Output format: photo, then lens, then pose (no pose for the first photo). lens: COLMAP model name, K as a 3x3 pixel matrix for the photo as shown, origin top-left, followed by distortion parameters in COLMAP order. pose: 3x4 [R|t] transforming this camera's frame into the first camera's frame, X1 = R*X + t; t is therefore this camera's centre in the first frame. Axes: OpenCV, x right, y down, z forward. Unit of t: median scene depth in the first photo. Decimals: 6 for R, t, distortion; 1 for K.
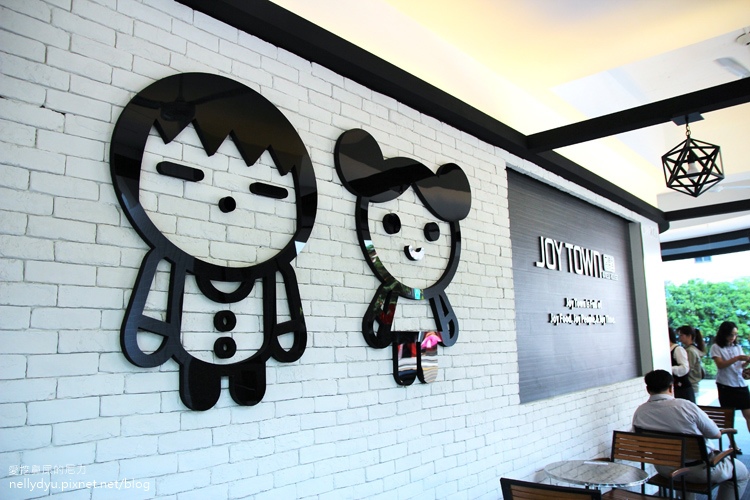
lens RADIAL K [[598.6, 0, 369.9], [0, 598.6, 255.6], [0, 0, 1]] dist [-0.122236, 0.118980]
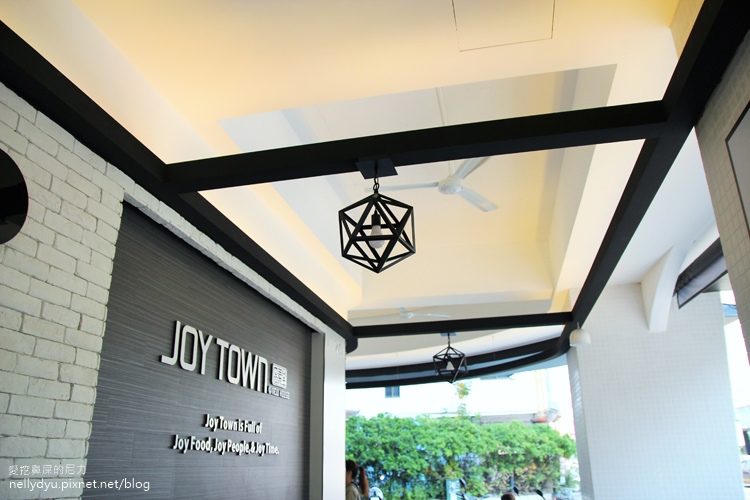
lens RADIAL K [[598.6, 0, 369.9], [0, 598.6, 255.6], [0, 0, 1]] dist [-0.122236, 0.118980]
pose [[0.883815, 0.176337, 0.433332, 0.149920], [-0.084976, 0.971346, -0.221958, 0.024387], [-0.460054, 0.159347, 0.873475, 0.236809]]
